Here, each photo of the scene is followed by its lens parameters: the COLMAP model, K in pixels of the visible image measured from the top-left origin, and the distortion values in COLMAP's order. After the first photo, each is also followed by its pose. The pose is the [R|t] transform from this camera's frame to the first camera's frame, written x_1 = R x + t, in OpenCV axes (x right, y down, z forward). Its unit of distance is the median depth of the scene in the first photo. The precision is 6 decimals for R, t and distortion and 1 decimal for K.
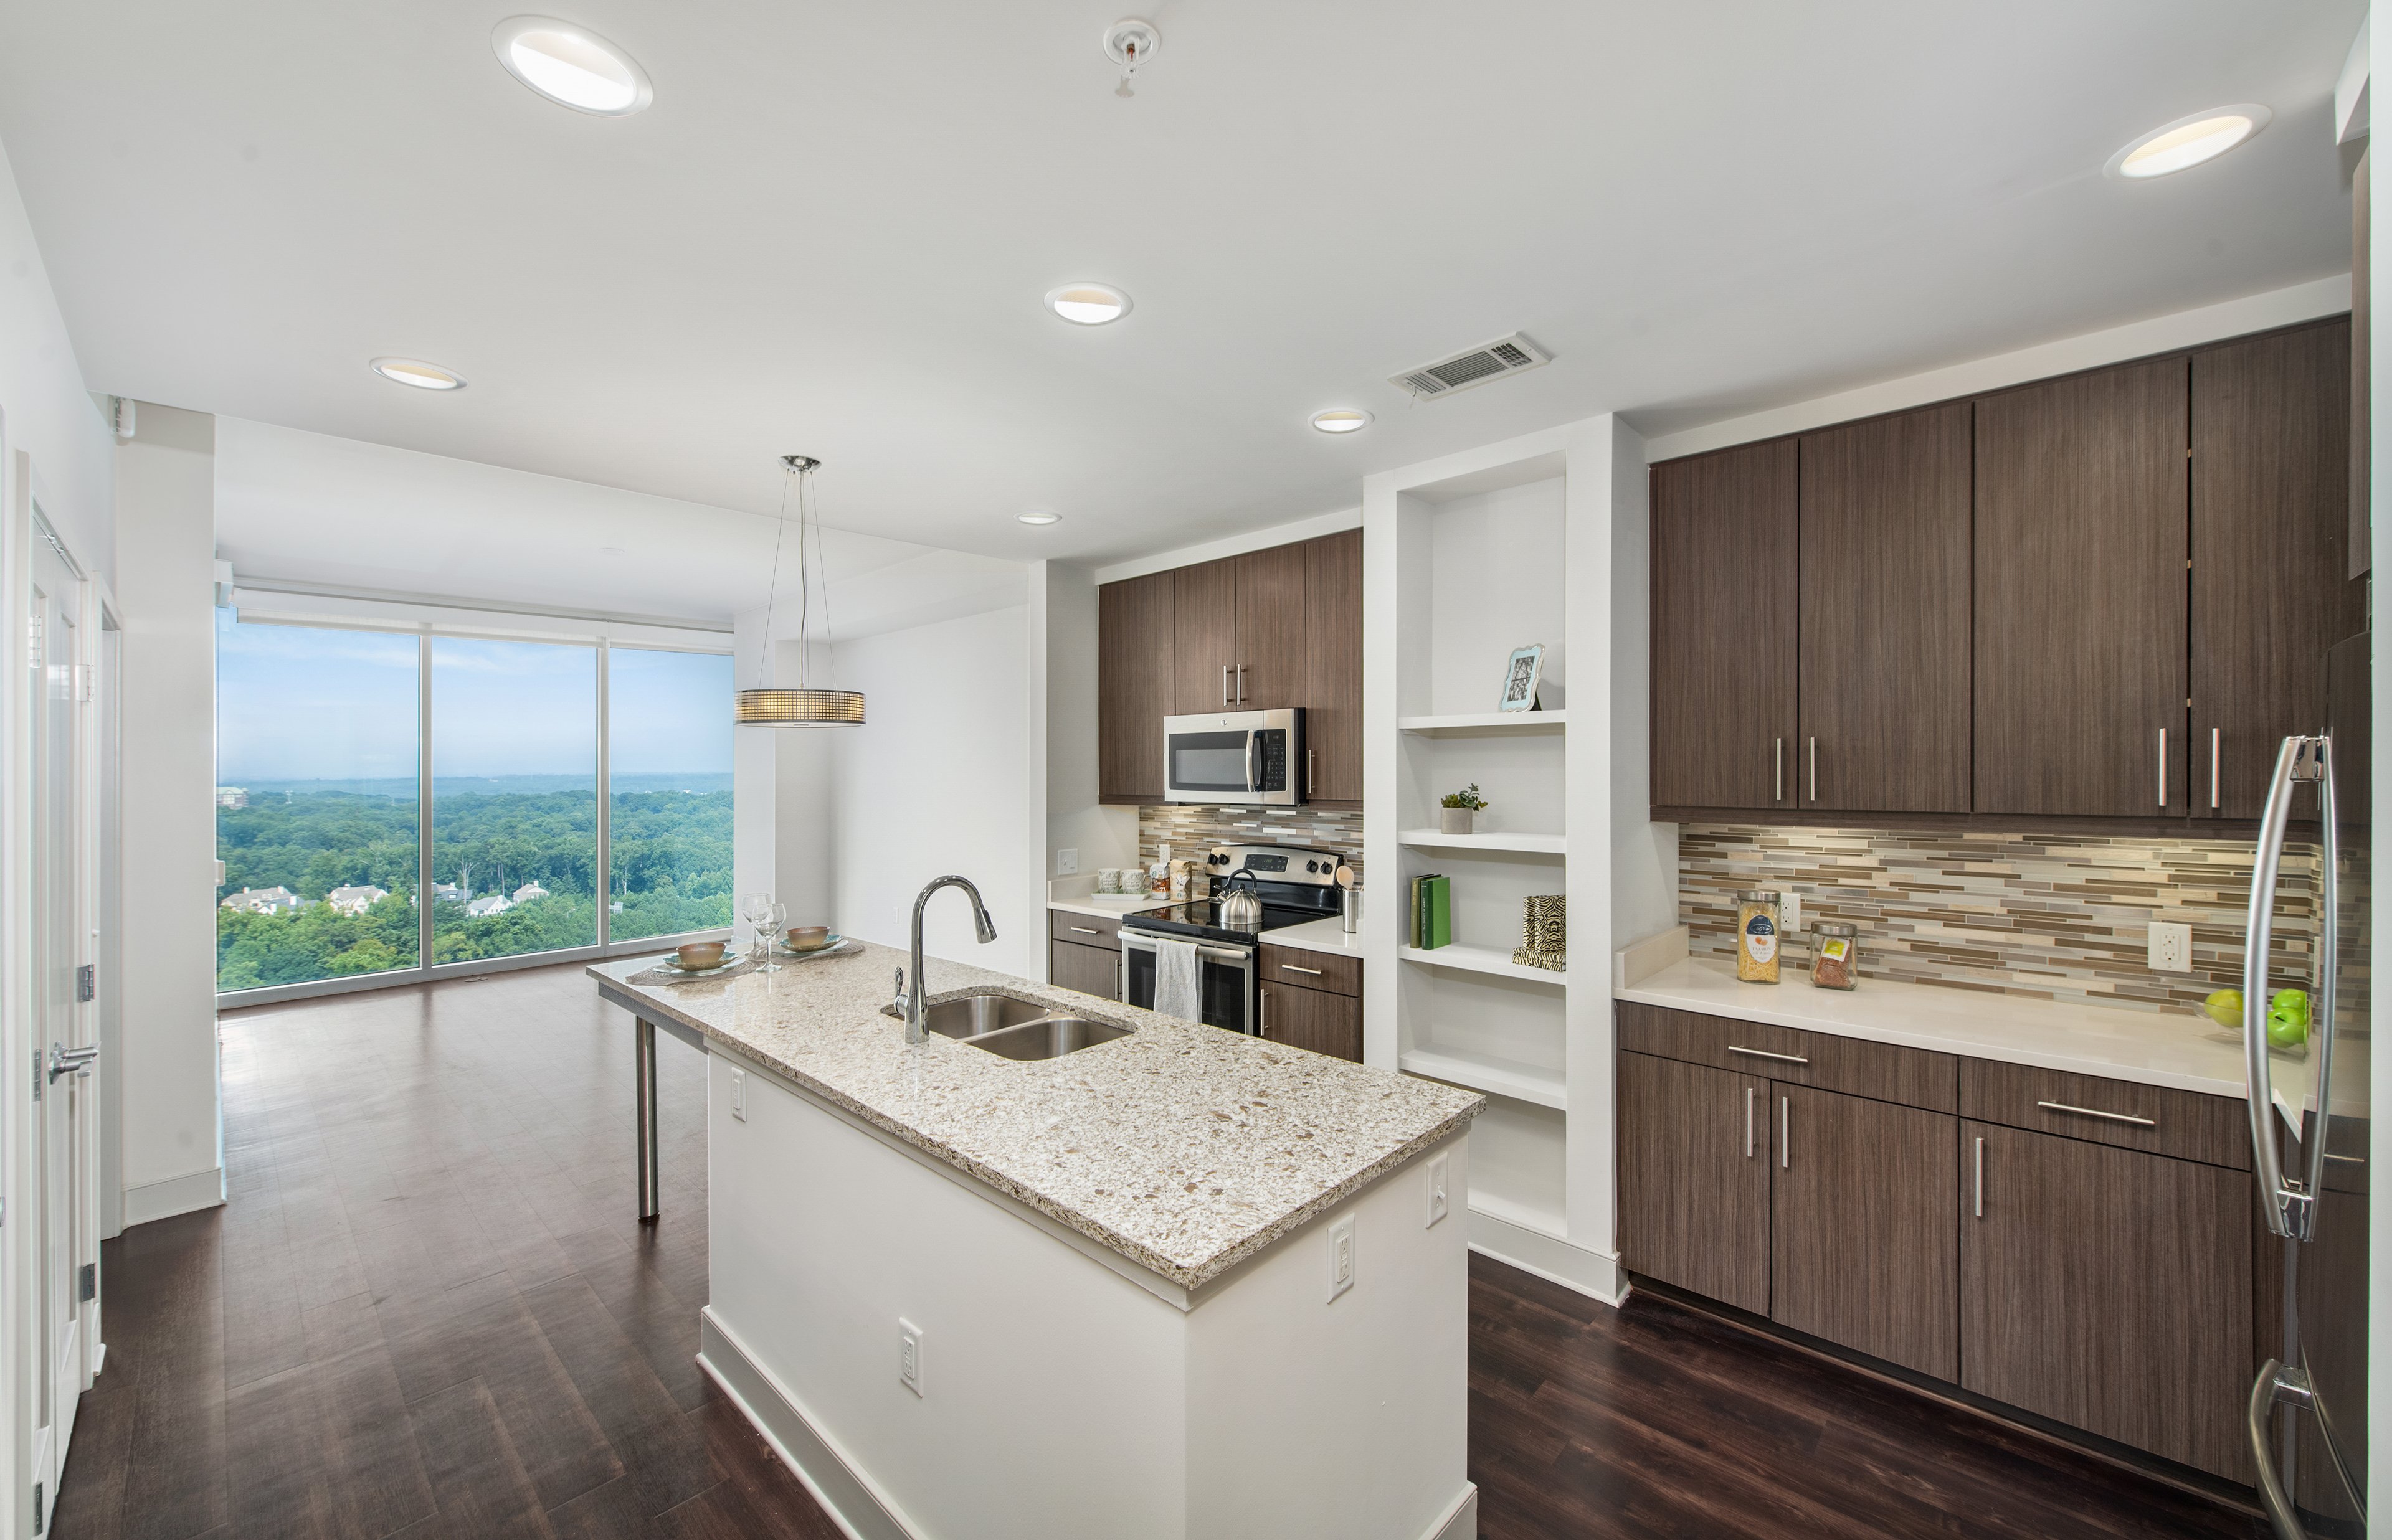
lens RADIAL K [[916.0, 0, 1212.3], [0, 916.0, 773.6], [0, 0, 1]] dist [0.001165, 0.000039]
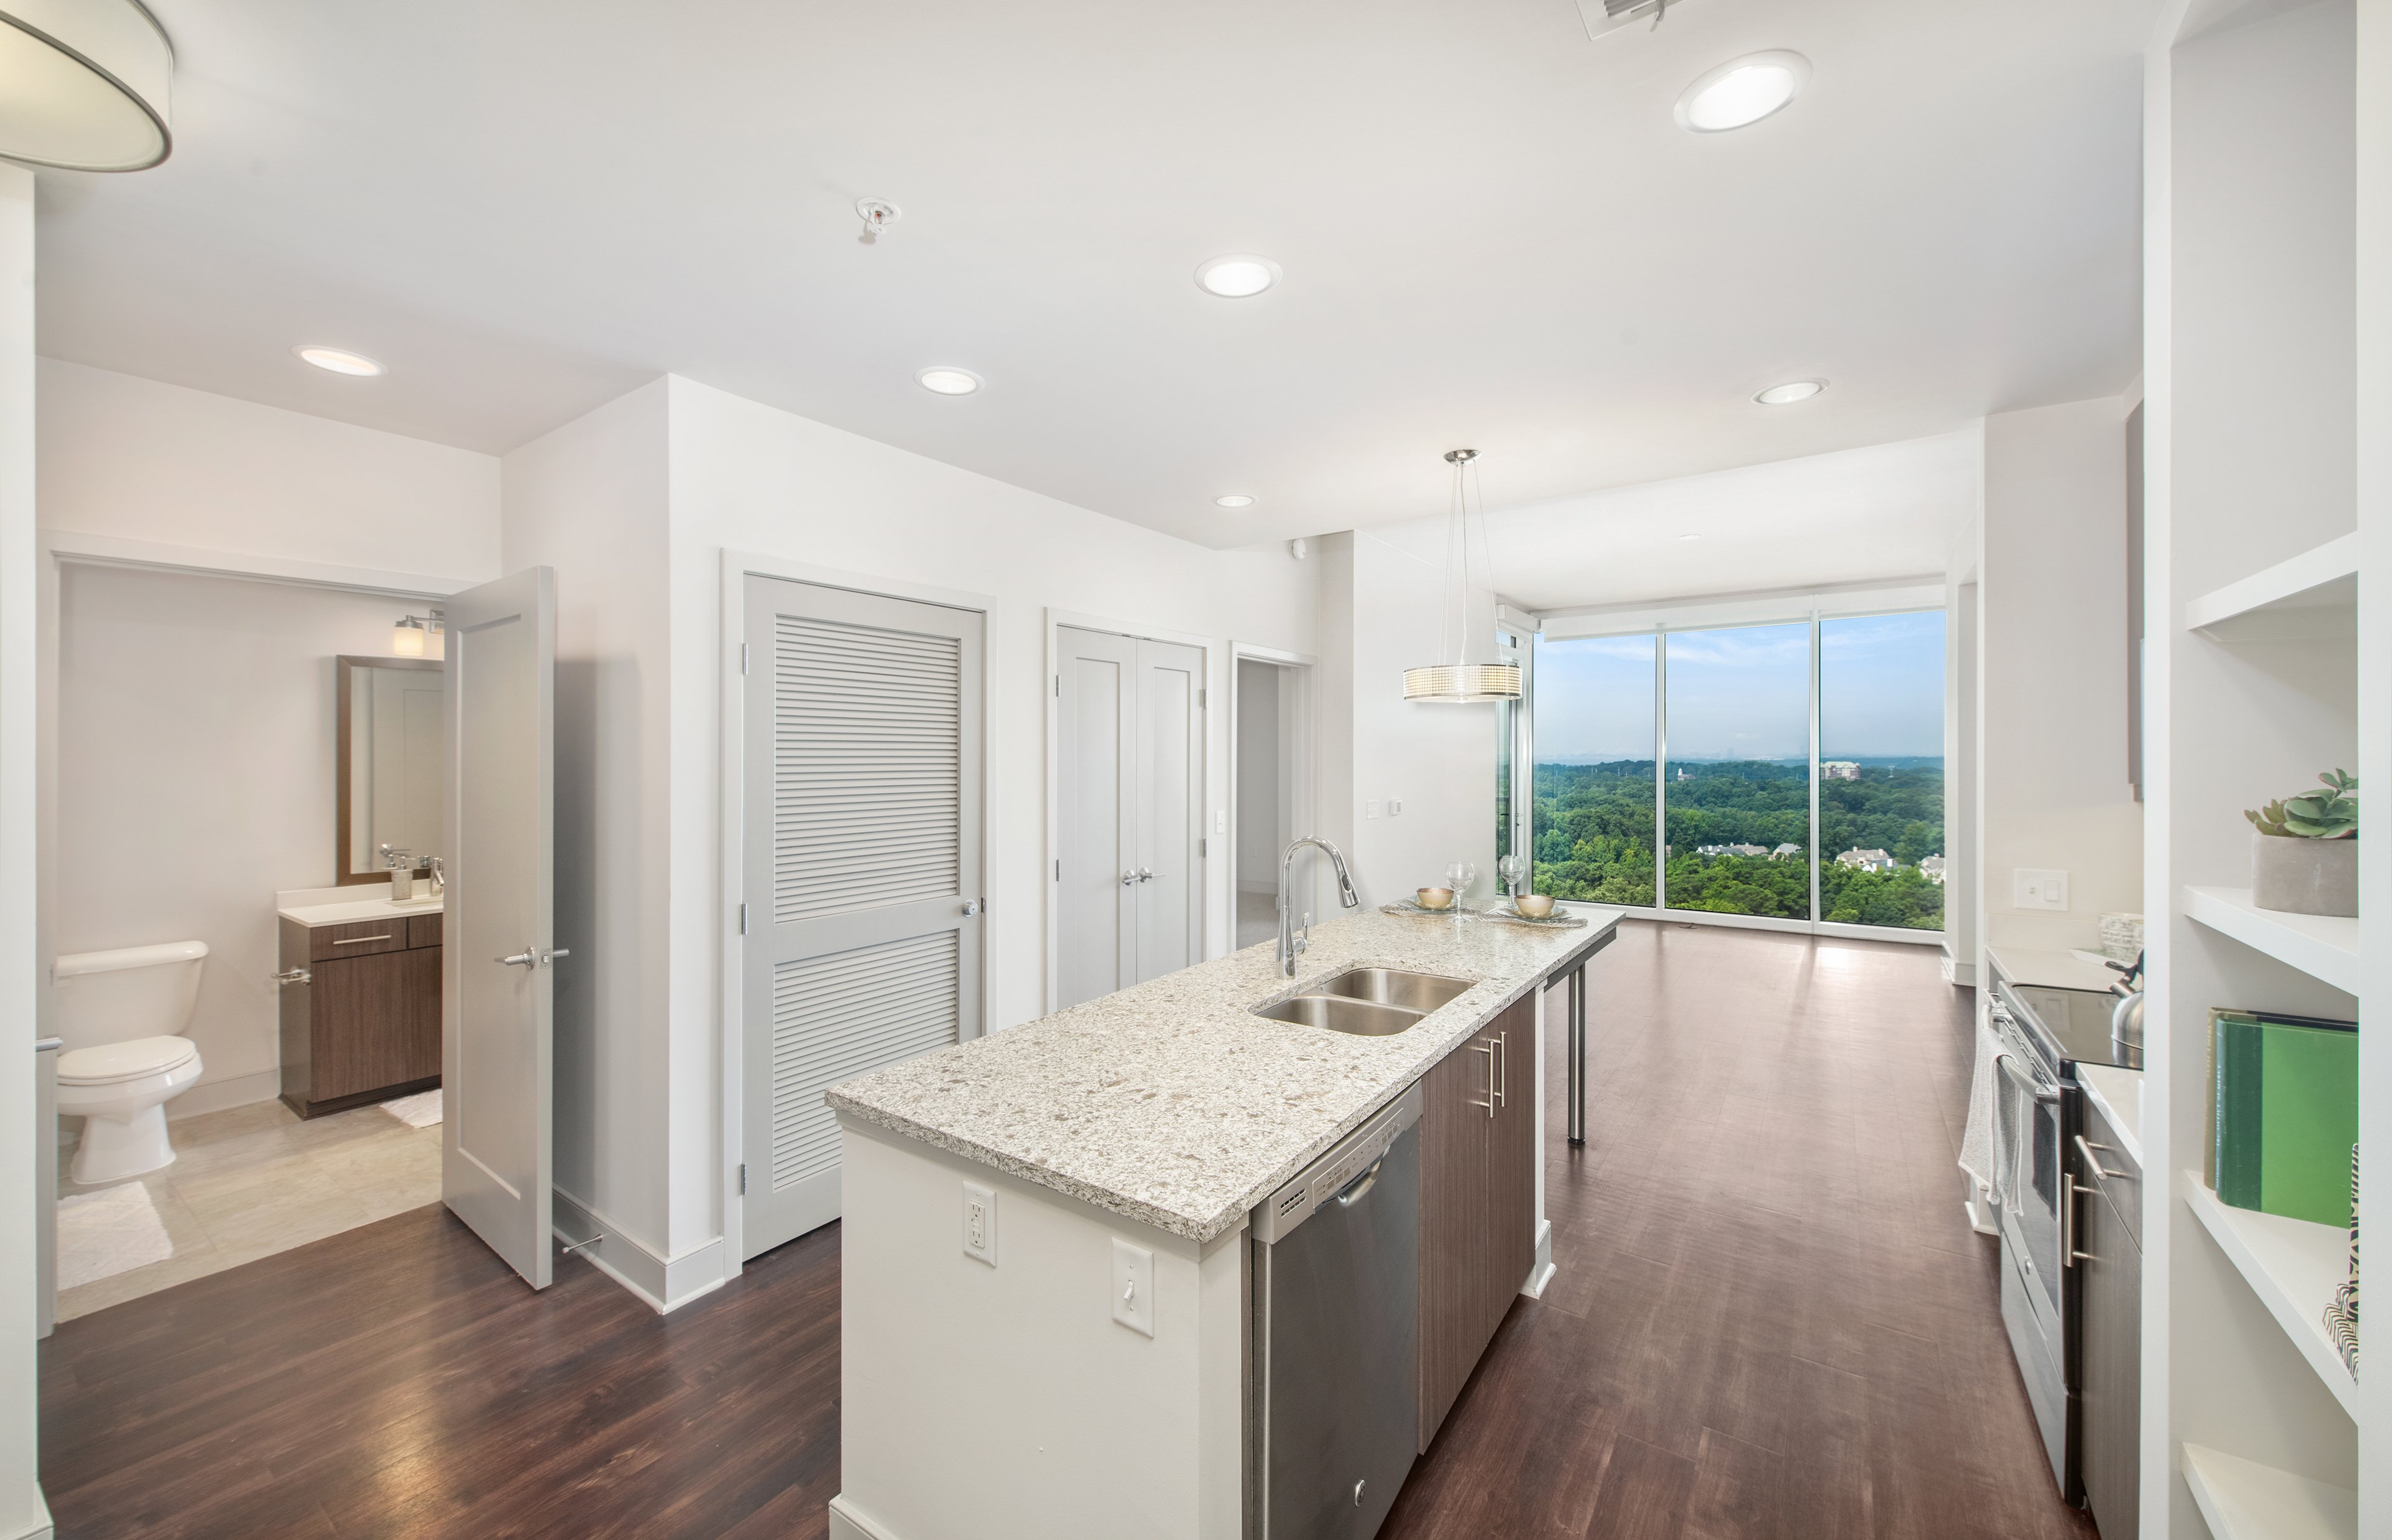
lens RADIAL K [[916.0, 0, 1208.2], [0, 916.0, 755.3], [0, 0, 1]] dist [0.001165, 0.000039]
pose [[0.137597, 0.008402, -0.990453, 0.581188], [-0.004656, 0.999958, 0.007836, 0.006423], [0.990477, 0.003533, 0.137630, 0.558305]]
